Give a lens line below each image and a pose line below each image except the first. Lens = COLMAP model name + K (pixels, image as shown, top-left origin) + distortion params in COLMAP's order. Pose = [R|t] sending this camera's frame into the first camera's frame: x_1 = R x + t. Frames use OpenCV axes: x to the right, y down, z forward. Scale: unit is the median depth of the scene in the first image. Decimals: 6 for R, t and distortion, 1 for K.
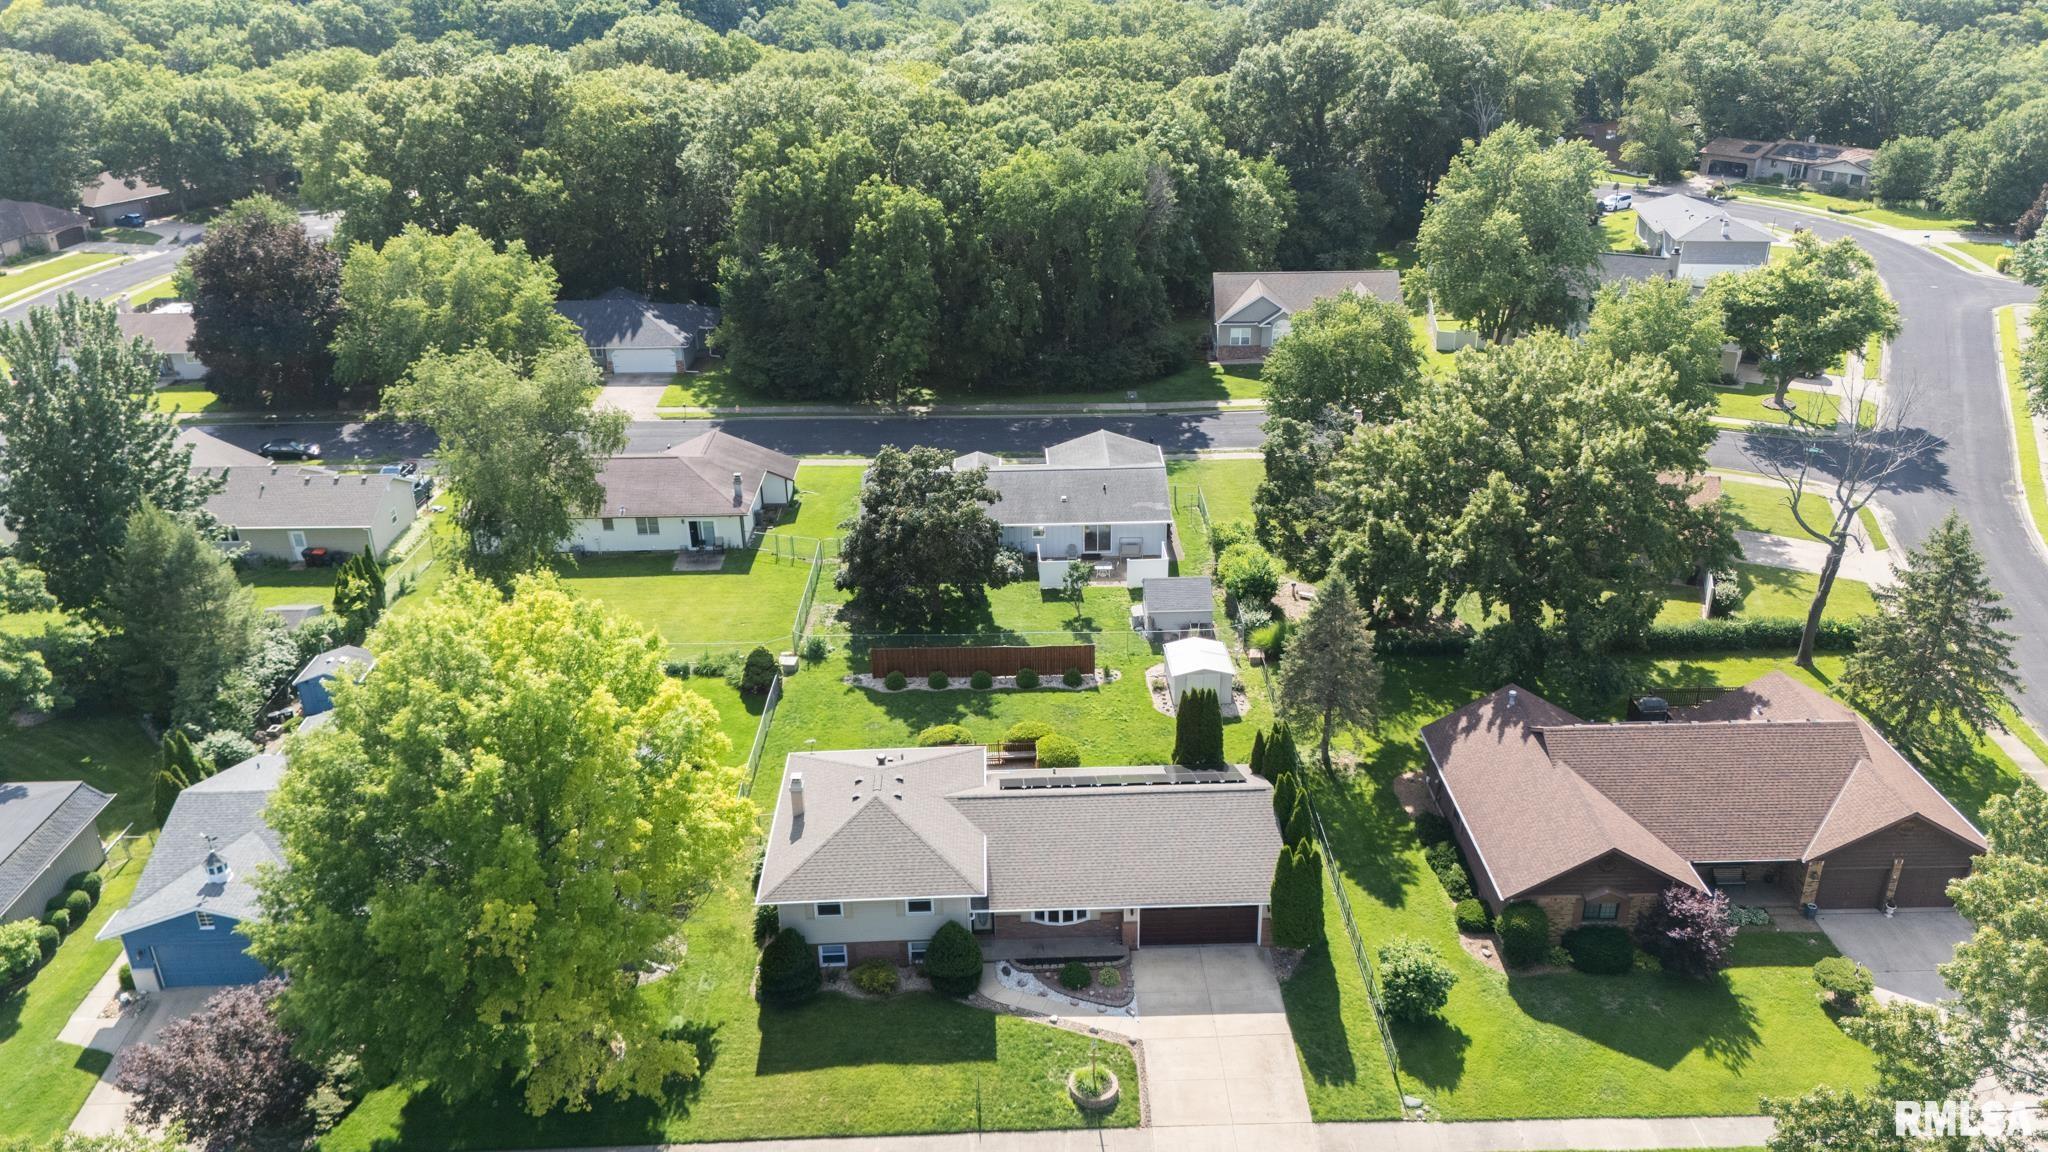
lens RADIAL K [[1502.3, 0, 1059.1], [0, 1502.3, 571.5], [0, 0, 1]] dist [0.087129, -0.083740]
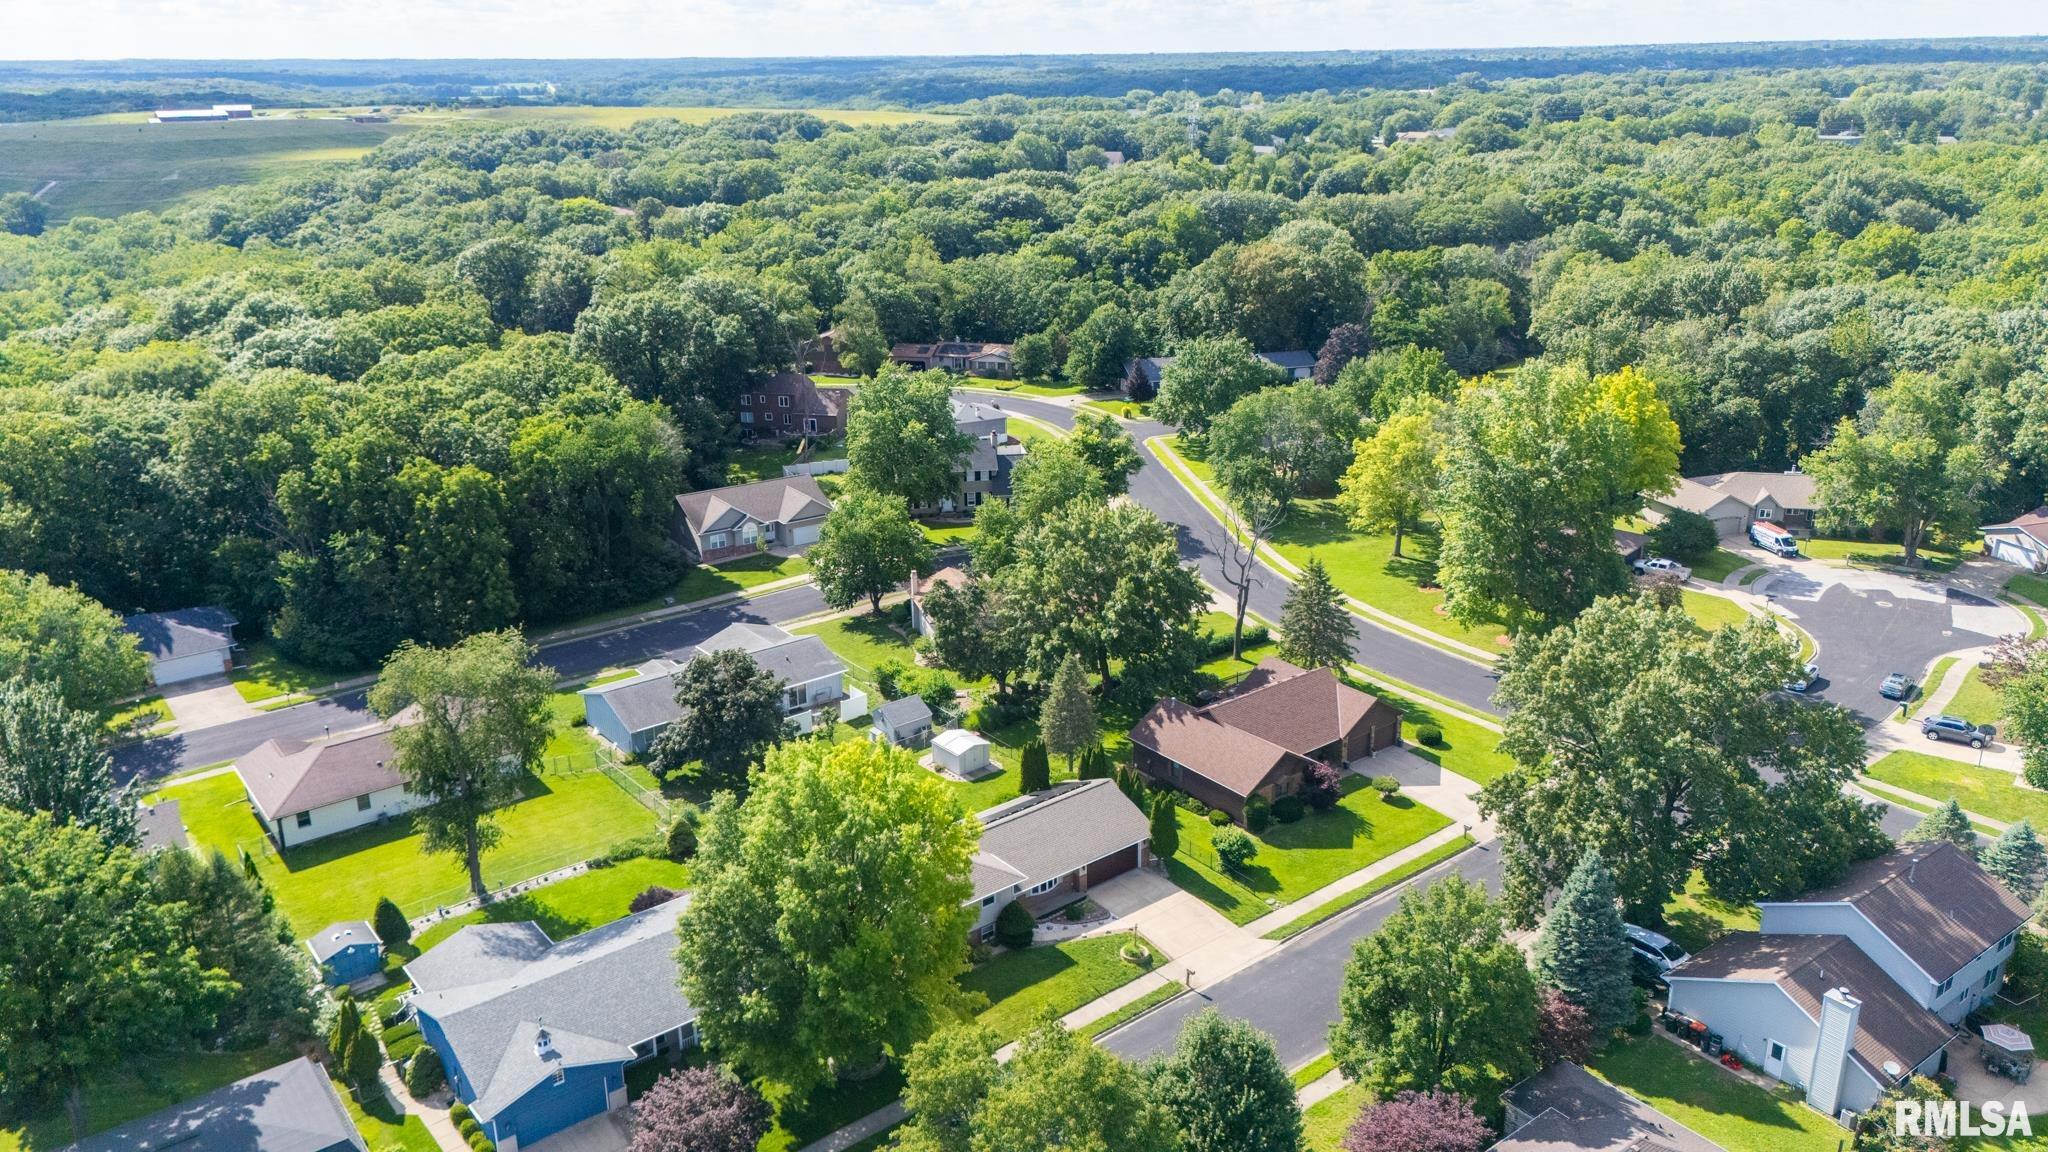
lens RADIAL K [[1502.3, 0, 1059.1], [0, 1502.3, 571.5], [0, 0, 1]] dist [0.087129, -0.083740]
pose [[0.790277, -0.187172, 0.583463, -0.427137], [0.252718, 0.967008, -0.032085, -0.021143], [-0.558208, 0.172807, 0.811506, -0.187108]]
